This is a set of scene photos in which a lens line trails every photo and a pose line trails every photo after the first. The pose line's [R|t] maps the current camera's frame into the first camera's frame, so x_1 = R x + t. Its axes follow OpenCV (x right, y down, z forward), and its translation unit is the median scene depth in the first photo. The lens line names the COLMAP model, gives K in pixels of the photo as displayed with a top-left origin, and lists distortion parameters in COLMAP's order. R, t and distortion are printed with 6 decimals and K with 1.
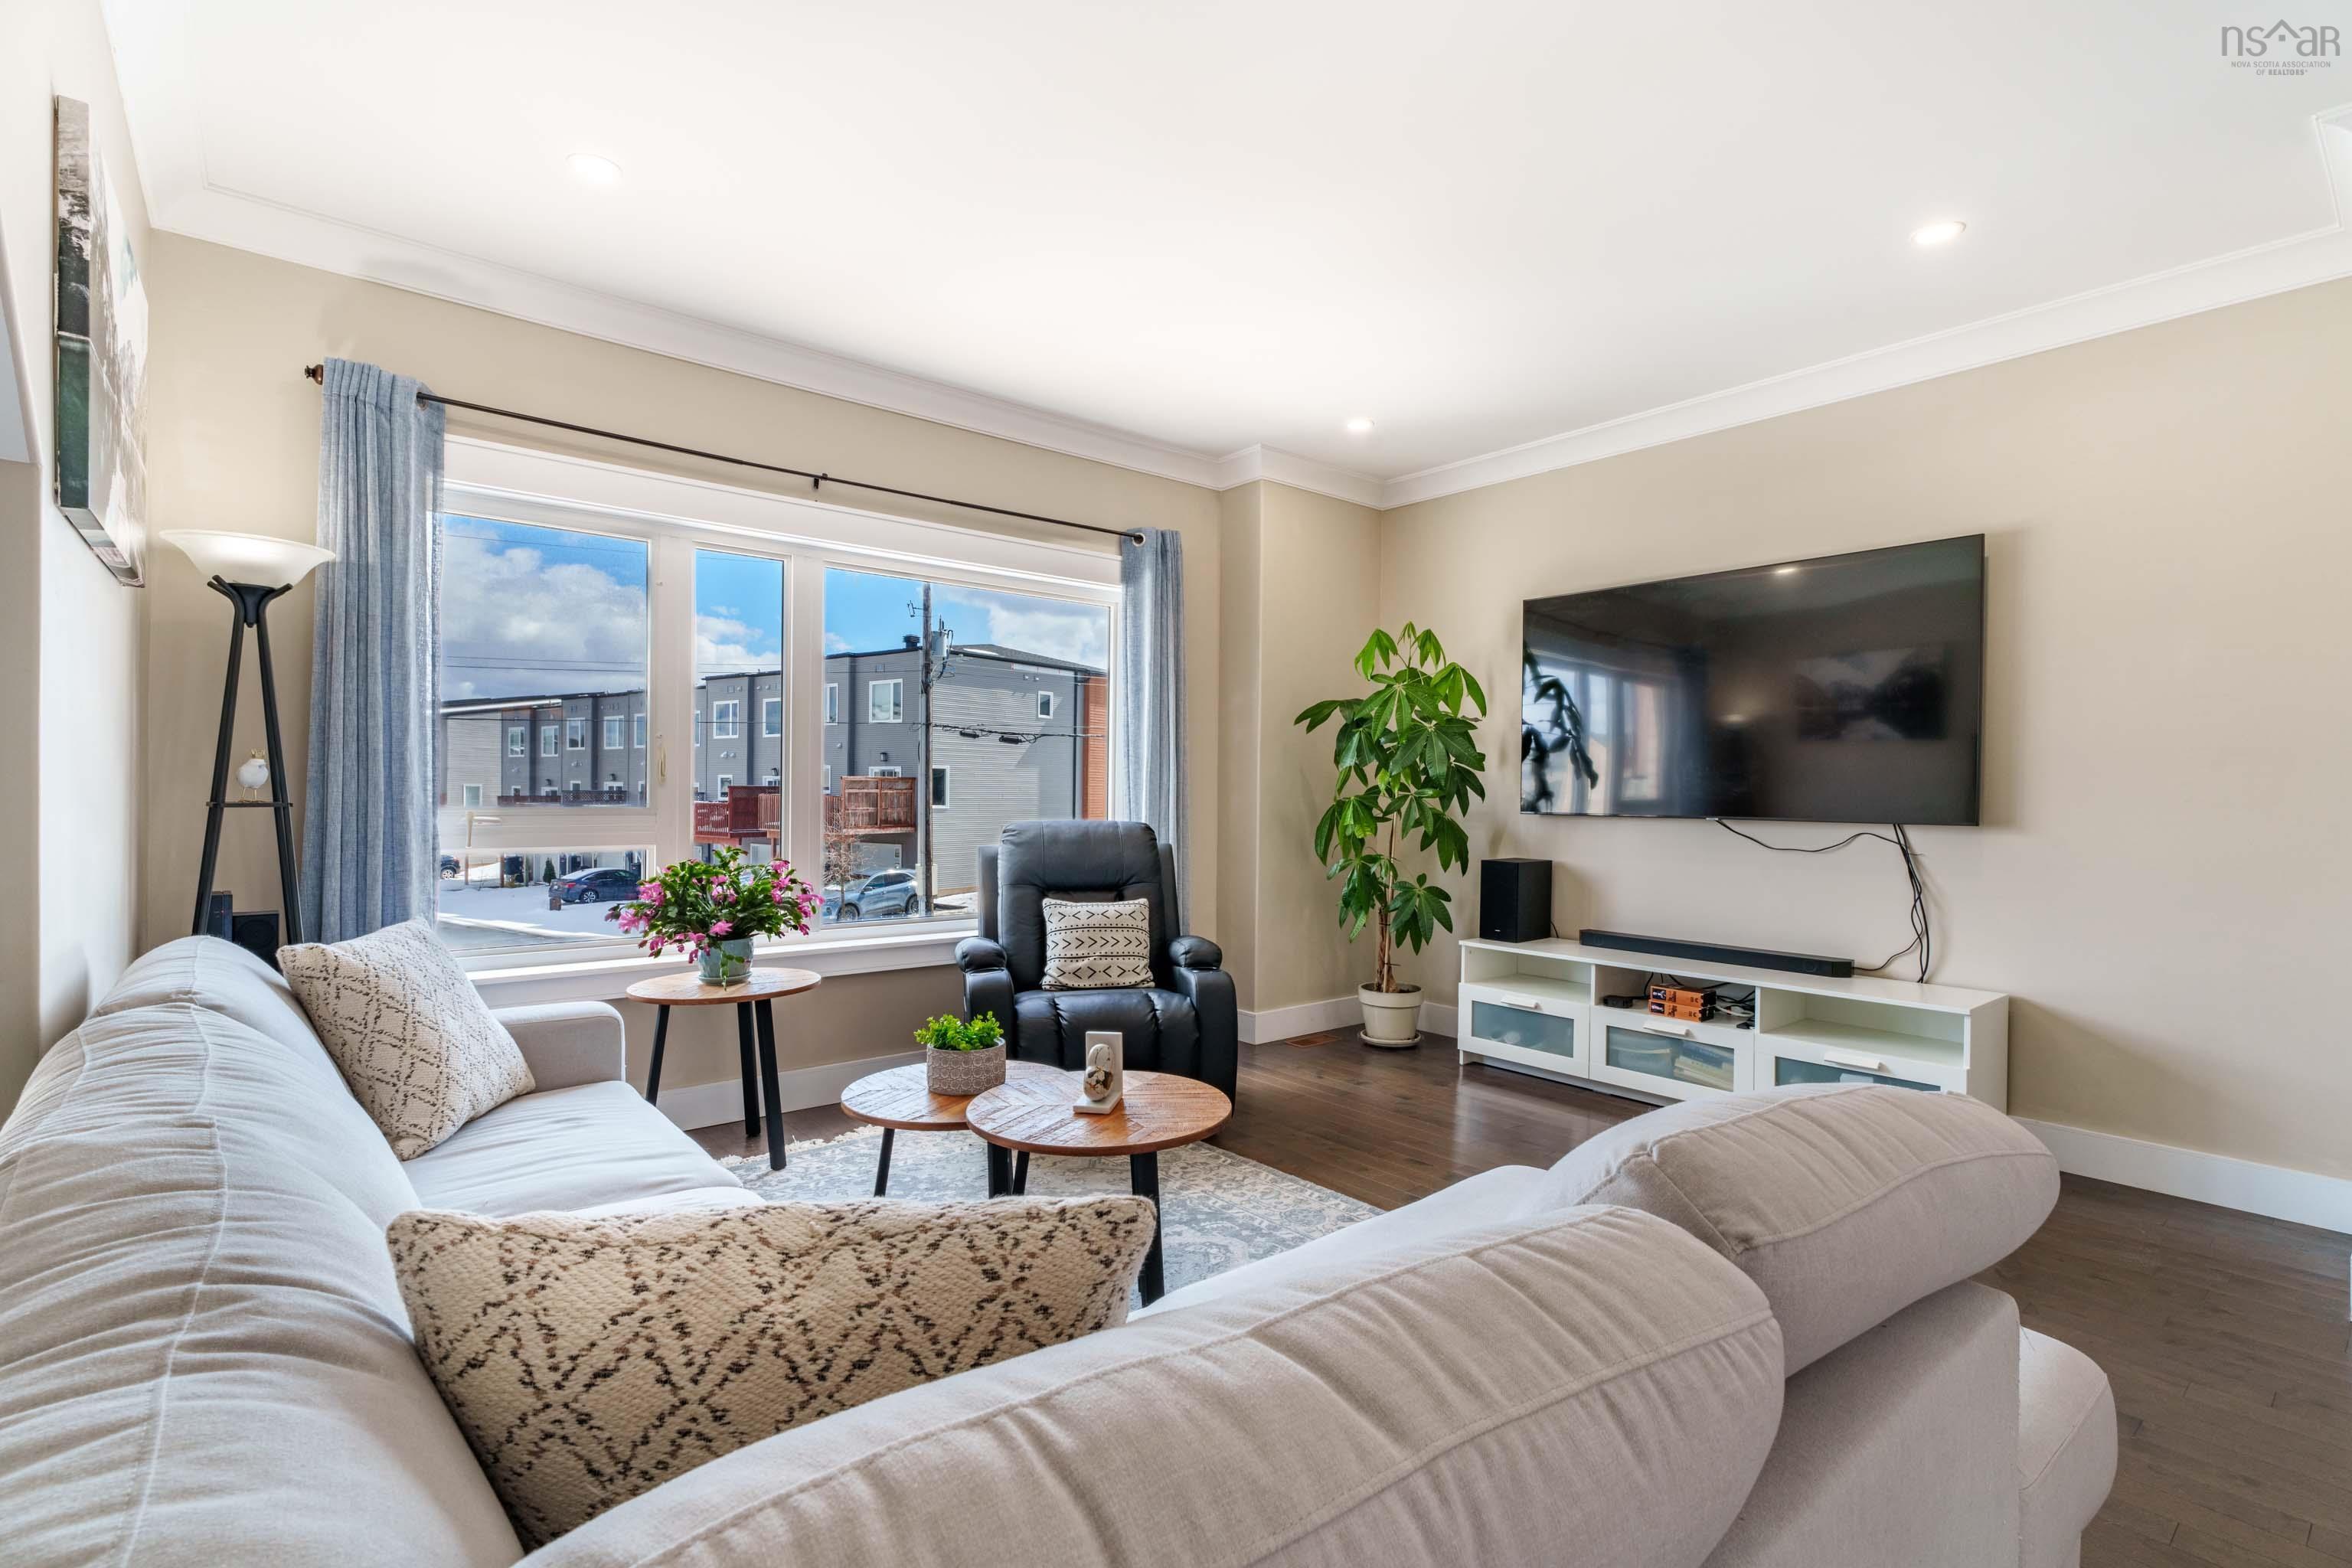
lens RADIAL K [[1049.3, 0, 1185.1], [0, 1049.3, 788.1], [0, 0, 1]] dist [0.001090, -0.000626]
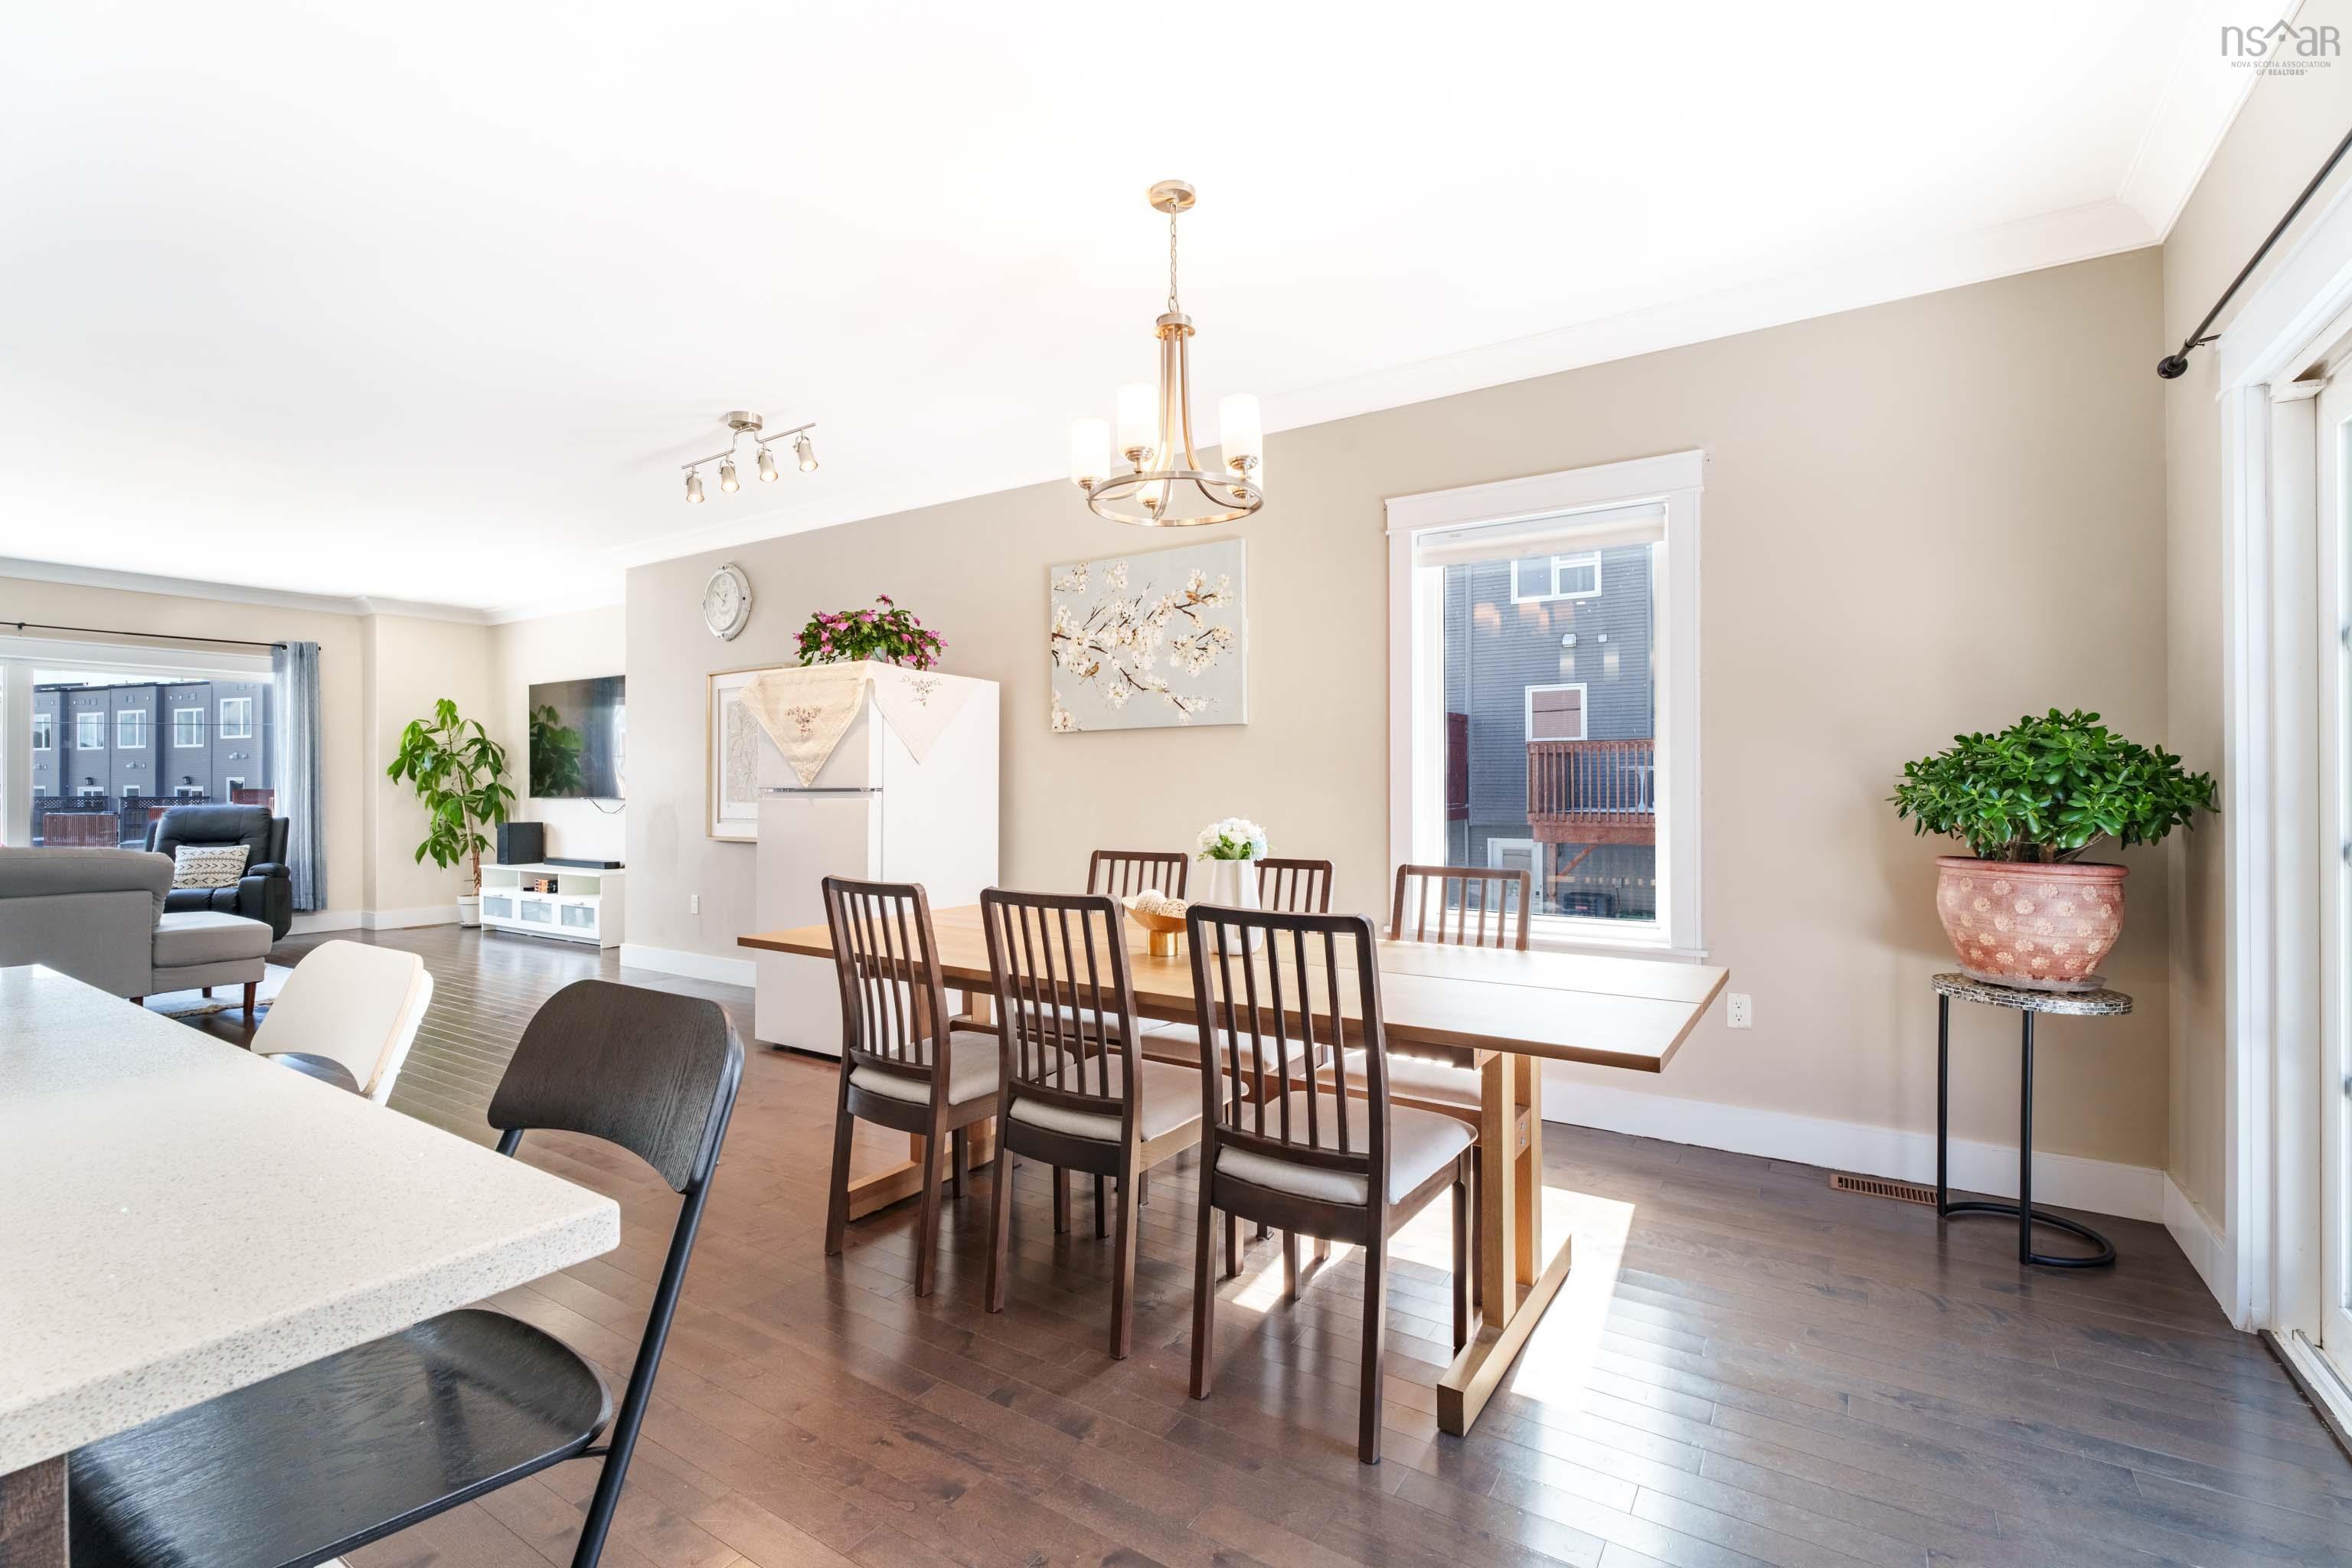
lens RADIAL K [[1049.3, 0, 1162.0], [0, 1049.3, 779.9], [0, 0, 1]] dist [0.001090, -0.000626]
pose [[0.961286, -0.006667, 0.275473, 0.900476], [0.008542, 0.999948, -0.005610, 0.012275], [-0.275421, 0.007746, 0.961293, -1.131478]]
